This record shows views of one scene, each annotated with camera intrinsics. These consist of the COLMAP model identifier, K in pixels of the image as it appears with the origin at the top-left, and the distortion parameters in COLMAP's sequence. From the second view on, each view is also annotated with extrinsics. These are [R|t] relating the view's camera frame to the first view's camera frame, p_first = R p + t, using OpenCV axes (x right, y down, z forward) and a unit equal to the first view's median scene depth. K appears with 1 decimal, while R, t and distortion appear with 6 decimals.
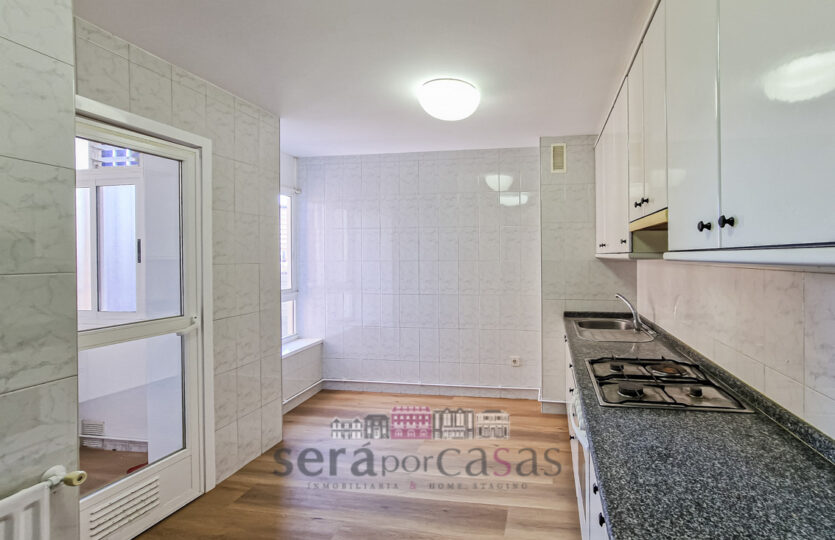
lens RADIAL K [[1147.2, 0, 418.2], [0, 1147.2, 266.1], [0, 0, 1]] dist [-0.173460, 0.000000]
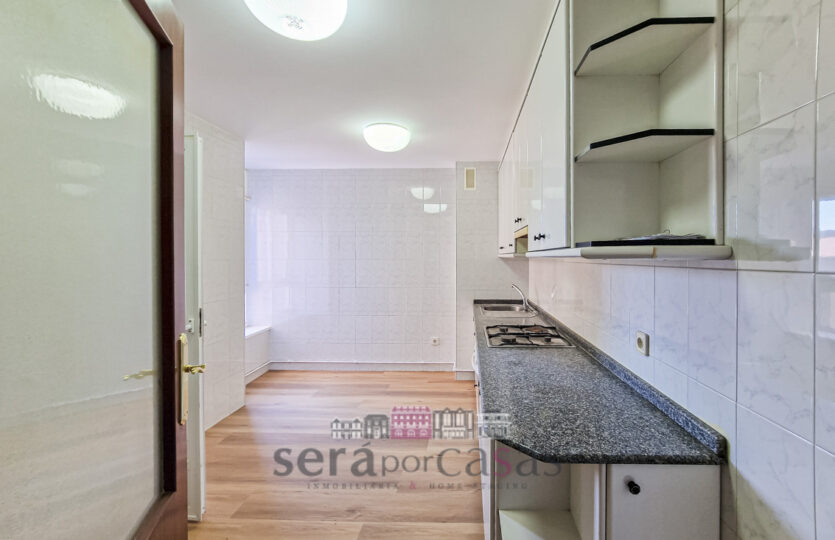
lens RADIAL K [[1147.2, 0, 416.6], [0, 1147.2, 271.7], [0, 0, 1]] dist [-0.173460, 0.000000]
pose [[0.997681, 0.007241, 0.067670, -0.023394], [-0.007507, 0.999965, 0.003667, 0.004739], [-0.067641, -0.004166, 0.997701, -0.280670]]
